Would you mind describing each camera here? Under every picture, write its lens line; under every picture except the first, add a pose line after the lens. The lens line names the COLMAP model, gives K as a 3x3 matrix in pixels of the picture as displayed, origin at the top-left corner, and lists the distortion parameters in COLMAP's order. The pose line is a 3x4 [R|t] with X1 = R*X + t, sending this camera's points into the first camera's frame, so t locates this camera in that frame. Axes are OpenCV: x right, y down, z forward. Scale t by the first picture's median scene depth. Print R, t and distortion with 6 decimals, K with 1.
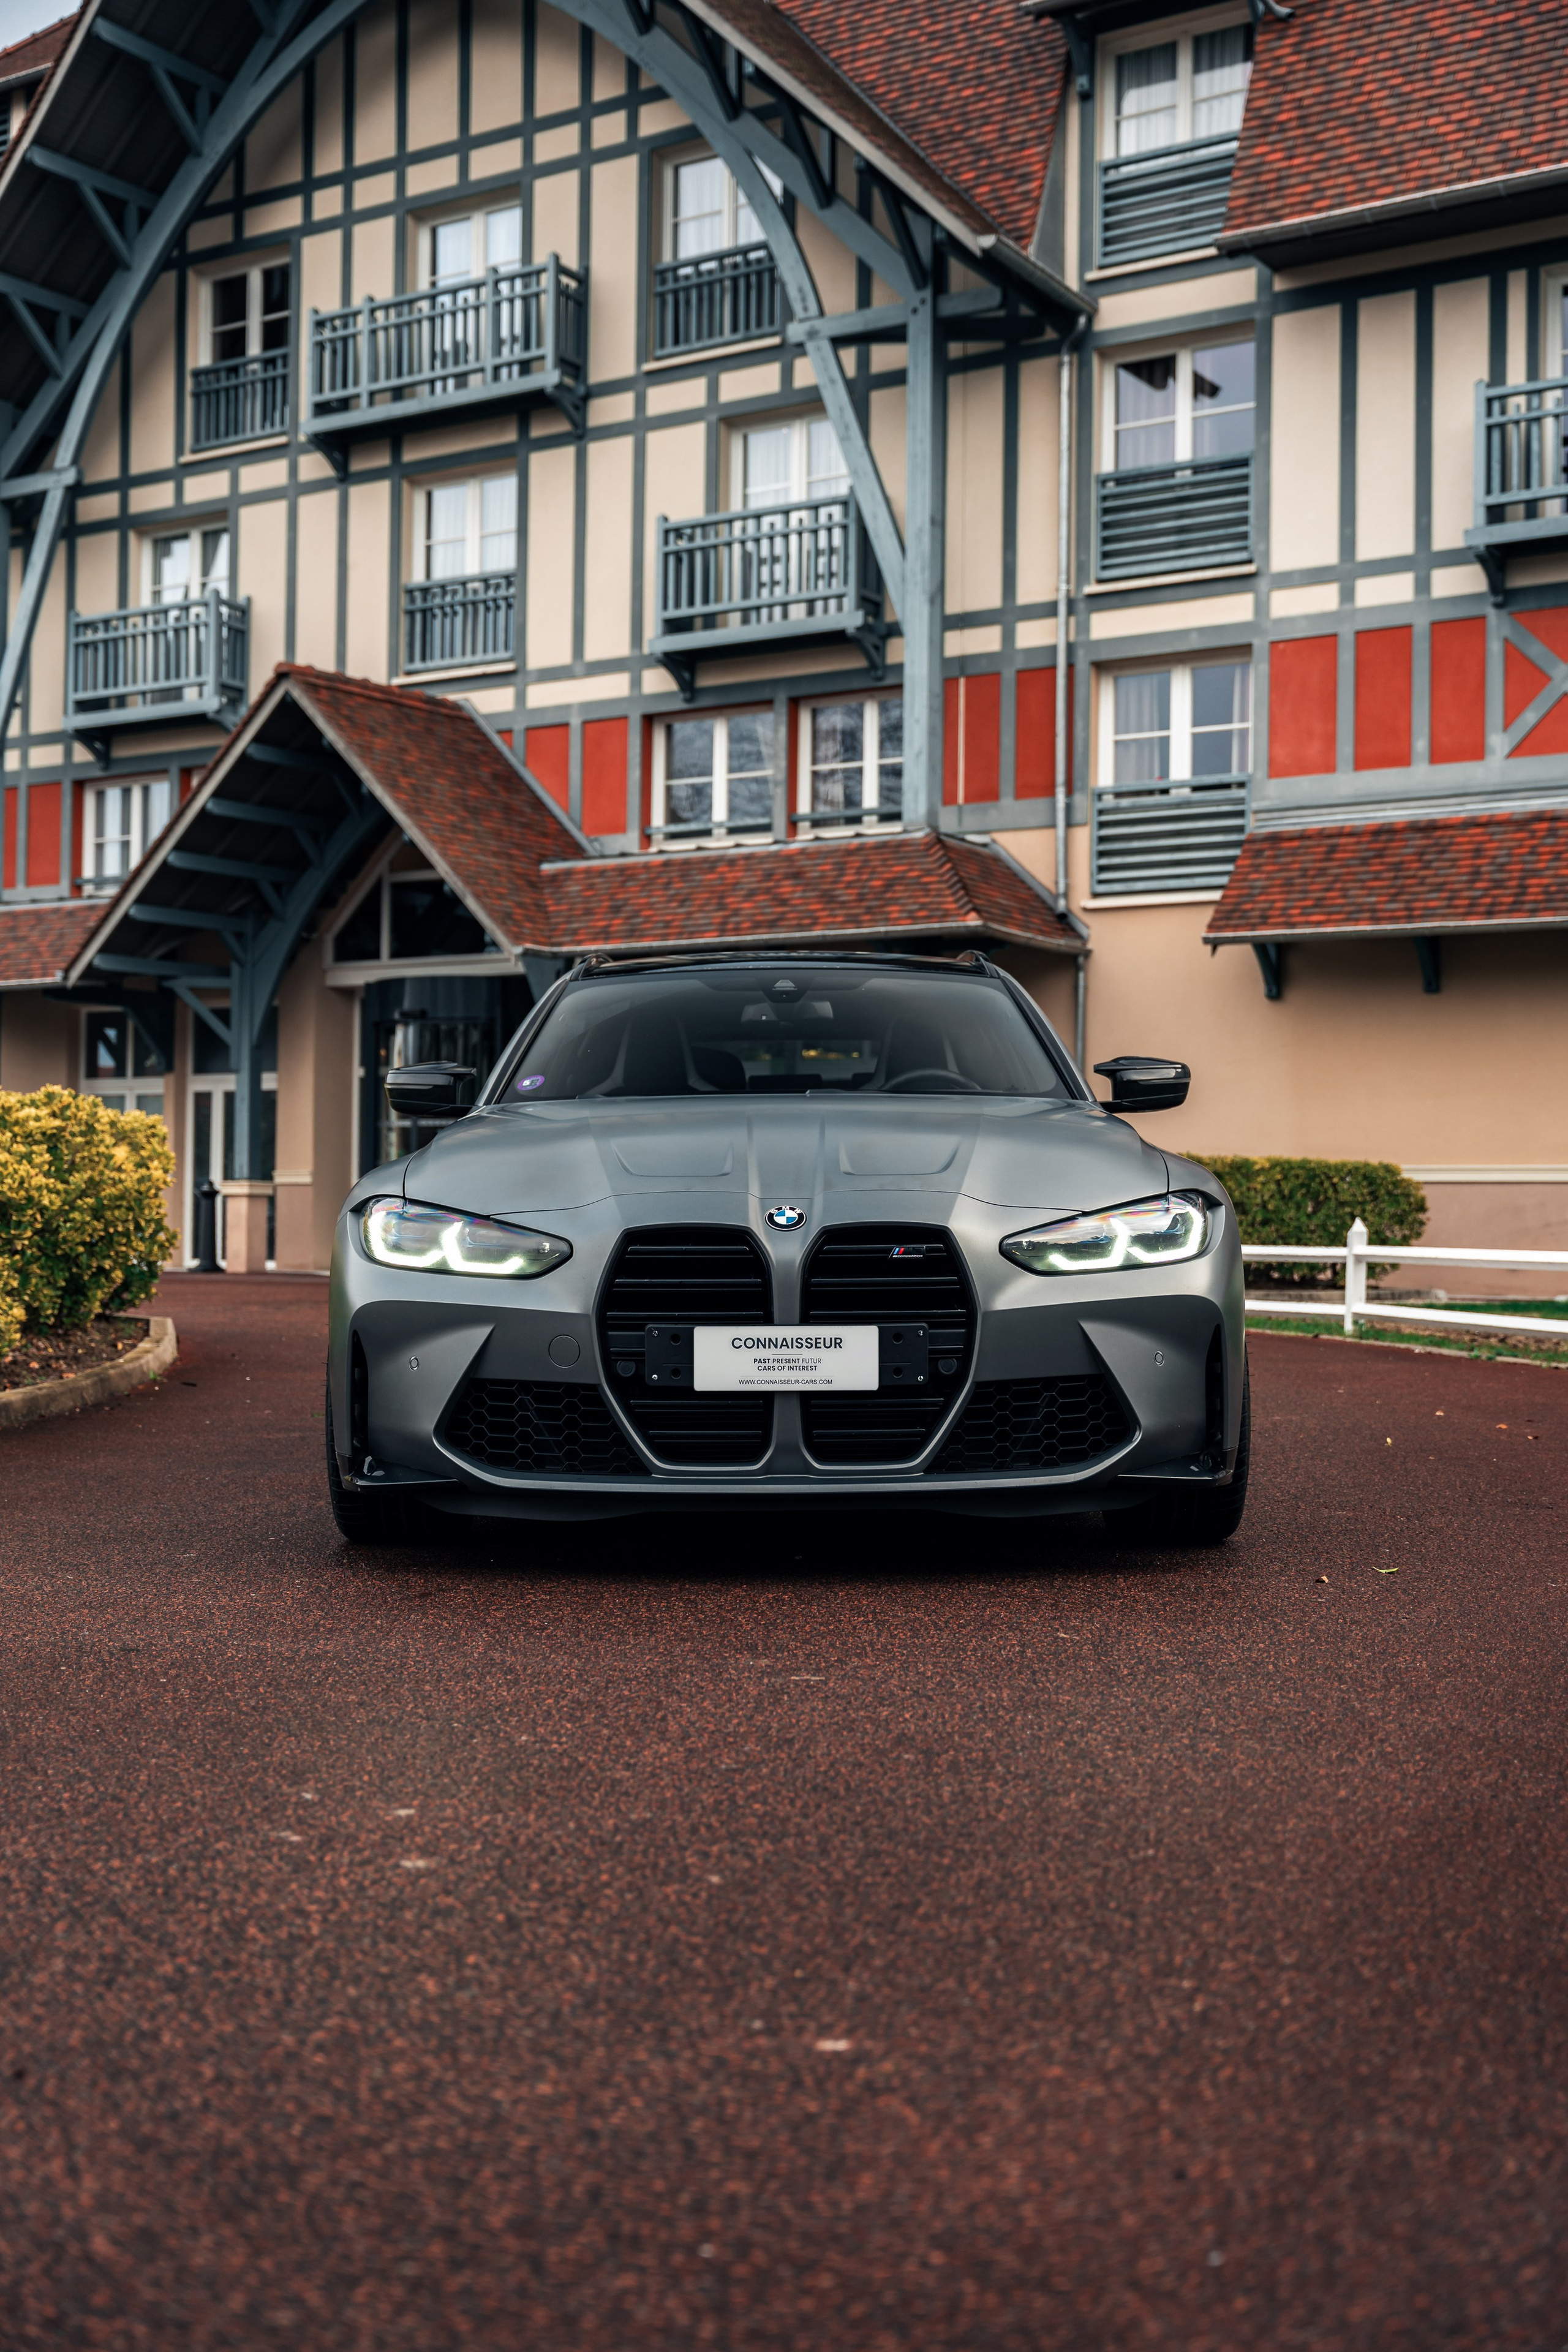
lens RADIAL K [[2857.3, 0, 784.0], [0, 2857.3, 1176.0], [0, 0, 1]] dist [0.028934, 0.002094]
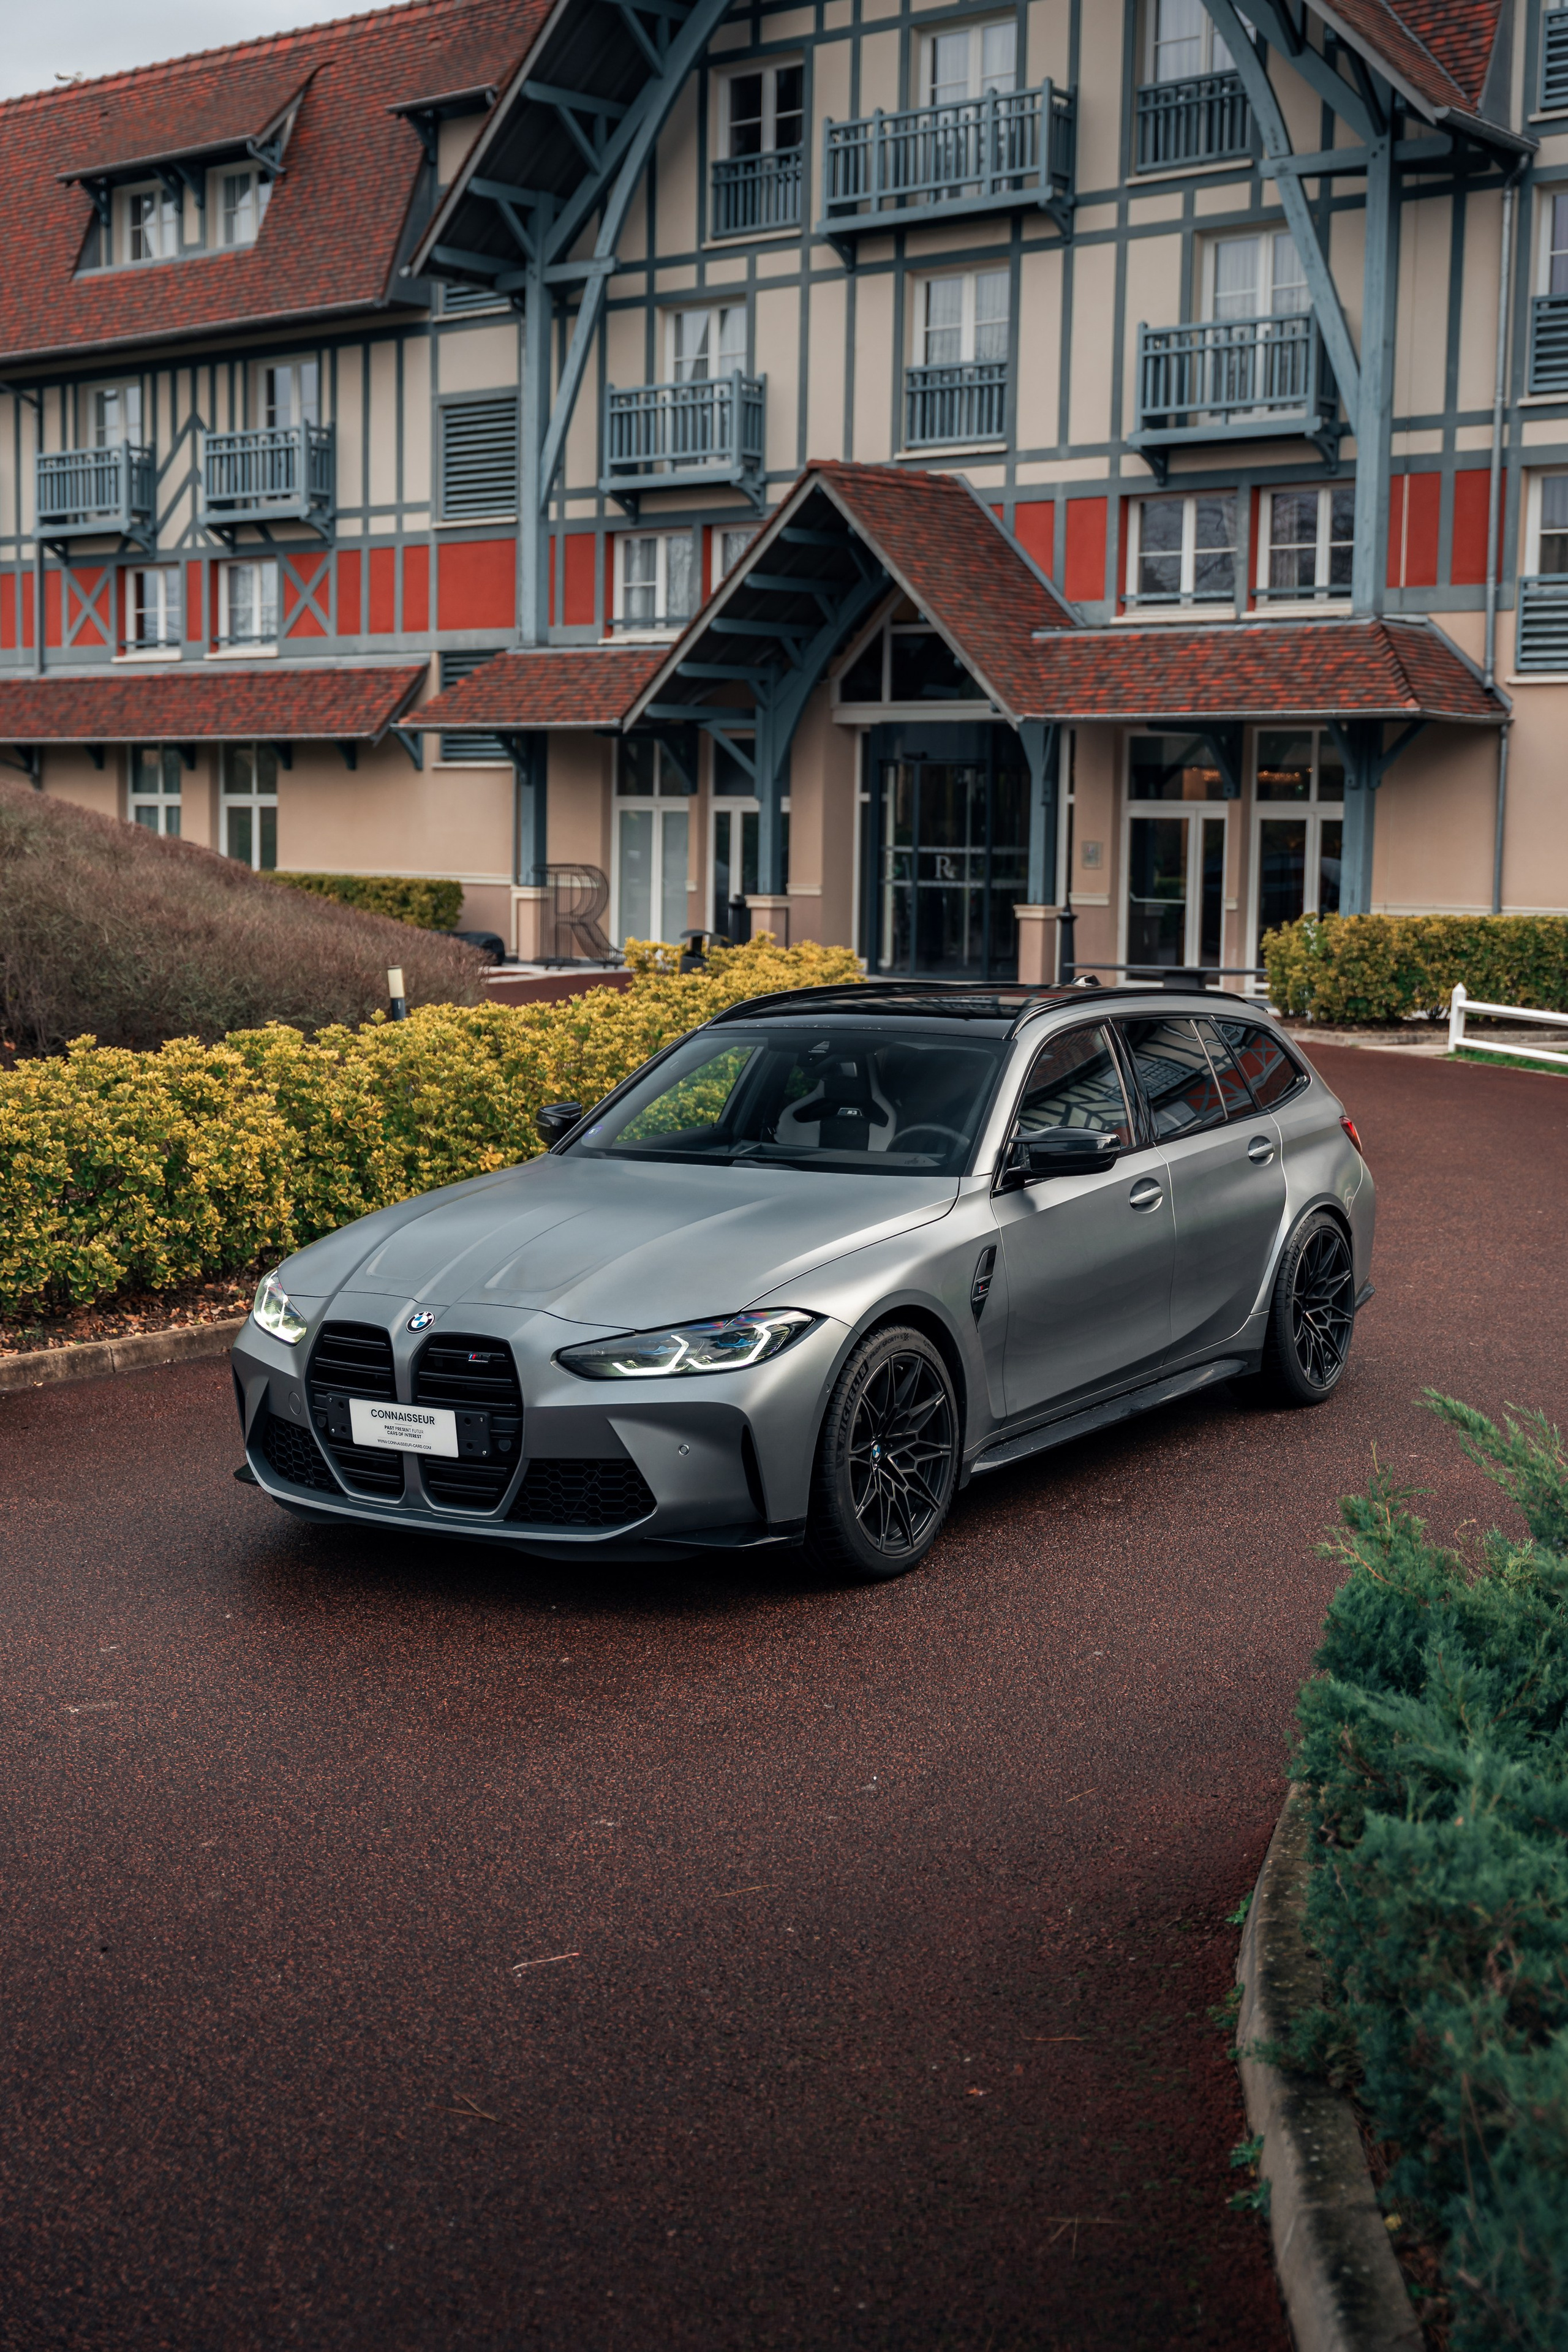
lens RADIAL K [[2984.9, 0, 784.0], [0, 2984.9, 1176.0], [0, 0, 1]] dist [0.009781, 0.025643]
pose [[0.991496, 0.017945, -0.128894, -0.023829], [-0.000802, 0.991271, 0.131839, -0.048502], [0.130134, -0.130614, 0.982856, -0.229058]]
